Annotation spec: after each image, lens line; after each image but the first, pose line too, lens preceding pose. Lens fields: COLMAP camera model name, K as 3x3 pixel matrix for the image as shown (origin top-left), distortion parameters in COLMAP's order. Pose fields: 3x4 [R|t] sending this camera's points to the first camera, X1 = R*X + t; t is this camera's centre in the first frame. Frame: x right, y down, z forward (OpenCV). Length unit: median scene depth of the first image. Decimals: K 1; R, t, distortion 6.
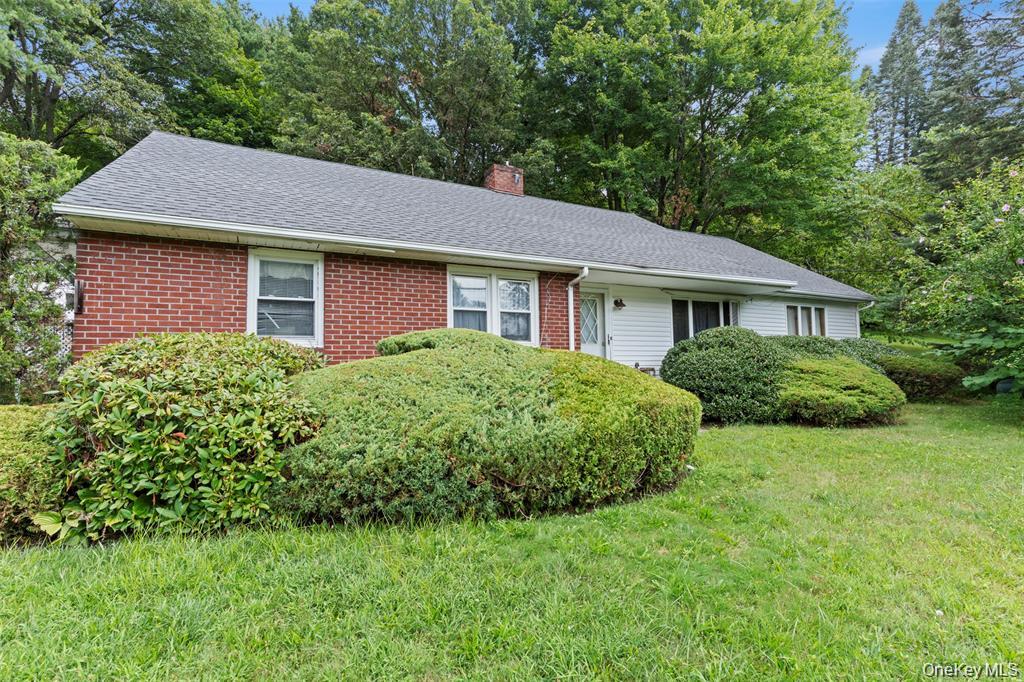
lens RADIAL K [[486.3, 0, 510.9], [0, 486.3, 335.3], [0, 0, 1]] dist [0.000806, 0.000273]
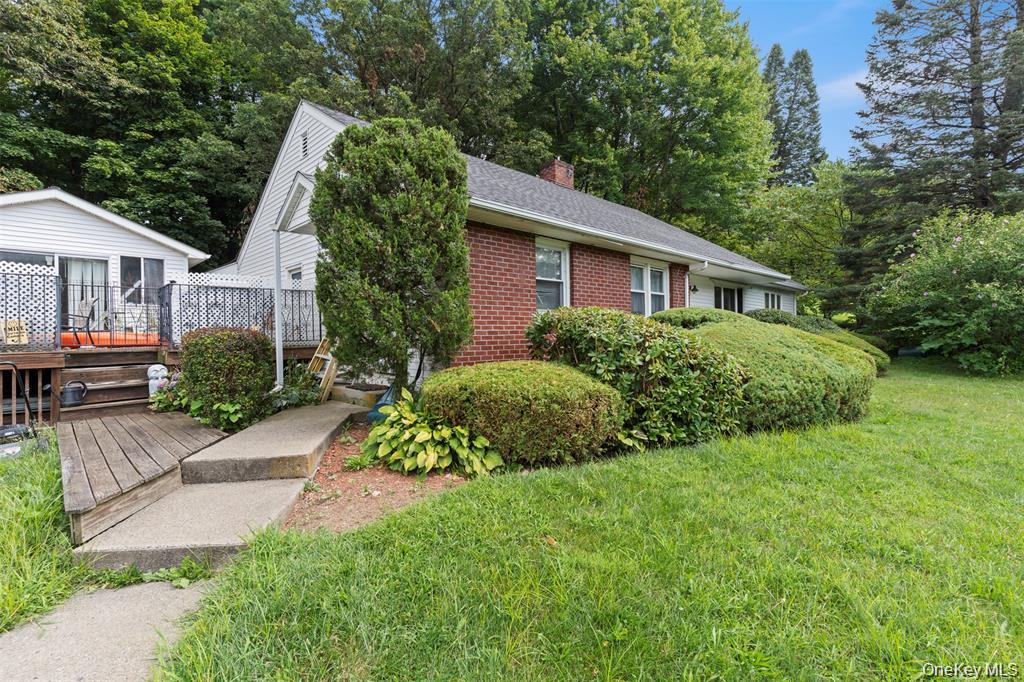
lens RADIAL K [[486.3, 0, 510.9], [0, 486.3, 335.3], [0, 0, 1]] dist [0.000806, 0.000273]
pose [[0.959824, 0.005830, 0.280542, -0.498763], [-0.020024, 0.998658, 0.047753, 0.004989], [-0.279887, -0.051452, 0.958653, -0.084653]]
